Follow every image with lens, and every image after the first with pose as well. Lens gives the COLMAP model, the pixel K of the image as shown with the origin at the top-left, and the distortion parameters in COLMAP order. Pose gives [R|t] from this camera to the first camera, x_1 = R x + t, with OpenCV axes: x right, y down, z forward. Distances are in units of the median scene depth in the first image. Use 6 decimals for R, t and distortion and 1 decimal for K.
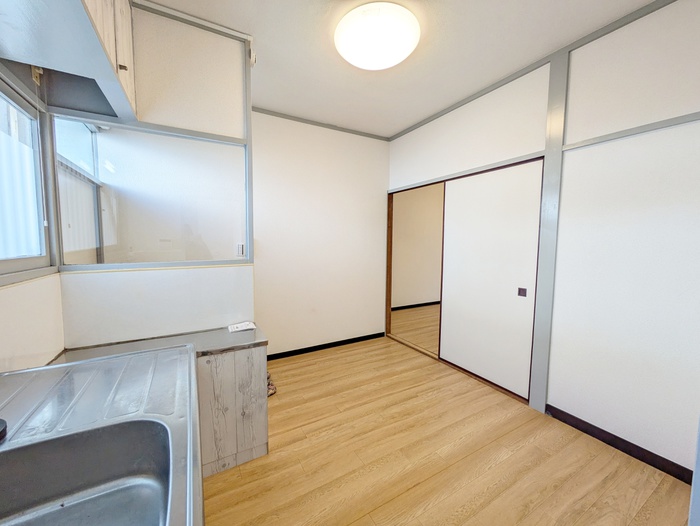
lens RADIAL K [[277.1, 0, 350.0], [0, 277.1, 263.0], [0, 0, 1]] dist [-0.000093, 0.000637]
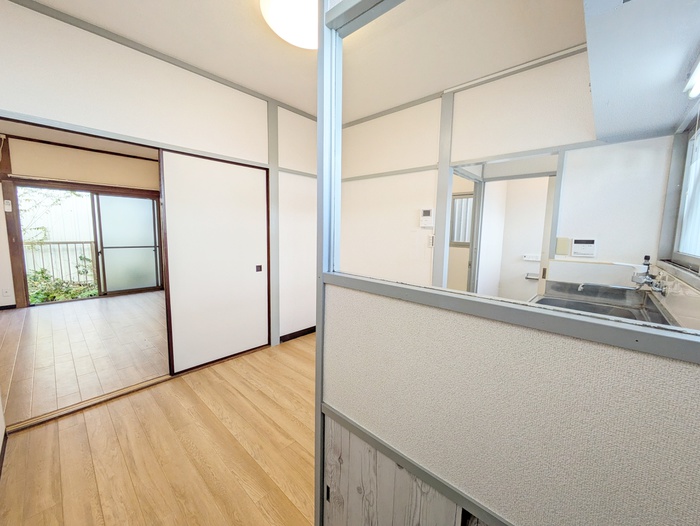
lens RADIAL K [[277.1, 0, 350.0], [0, 277.1, 263.0], [0, 0, 1]] dist [-0.000093, 0.000637]
pose [[-0.302896, -0.125778, 0.944687, -0.685402], [0.051441, 0.987650, 0.147992, -0.084902], [-0.951634, 0.093422, -0.292685, 0.896642]]
